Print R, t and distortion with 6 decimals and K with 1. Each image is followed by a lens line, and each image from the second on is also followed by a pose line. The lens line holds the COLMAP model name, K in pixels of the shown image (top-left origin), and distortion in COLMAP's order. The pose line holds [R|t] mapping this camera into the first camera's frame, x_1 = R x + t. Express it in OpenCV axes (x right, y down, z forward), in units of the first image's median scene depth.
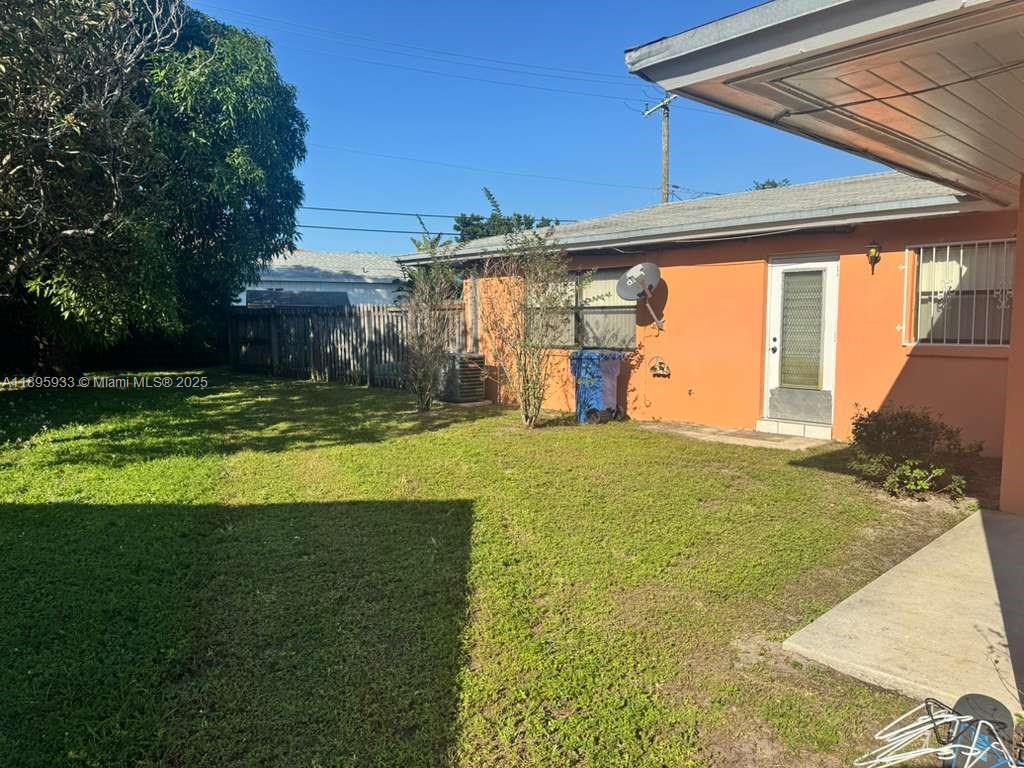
lens RADIAL K [[724.1, 0, 512.0], [0, 724.1, 384.0], [0, 0, 1]] dist [0.075876, -0.087598]
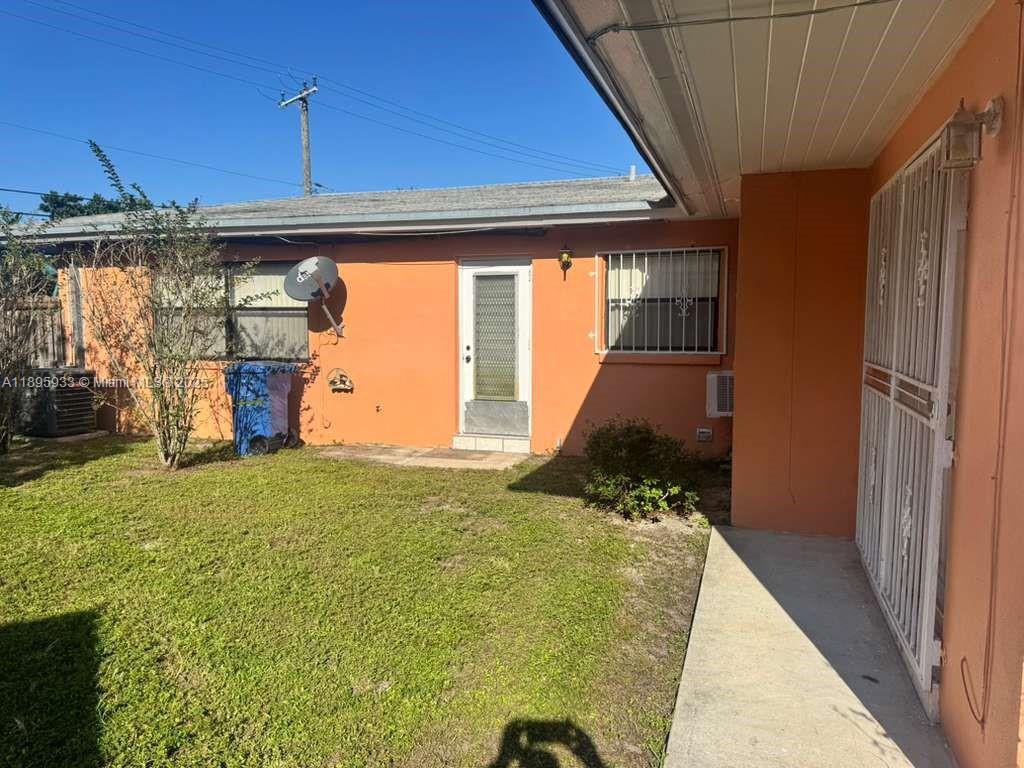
lens RADIAL K [[725.7, 0, 525.9], [0, 725.7, 377.9], [0, 0, 1]] dist [0.067058, -0.090066]
pose [[0.877105, -0.028991, 0.479423, -0.014397], [0.036342, 0.999321, -0.006058, -0.013988], [-0.478921, 0.022737, 0.877563, 0.158029]]
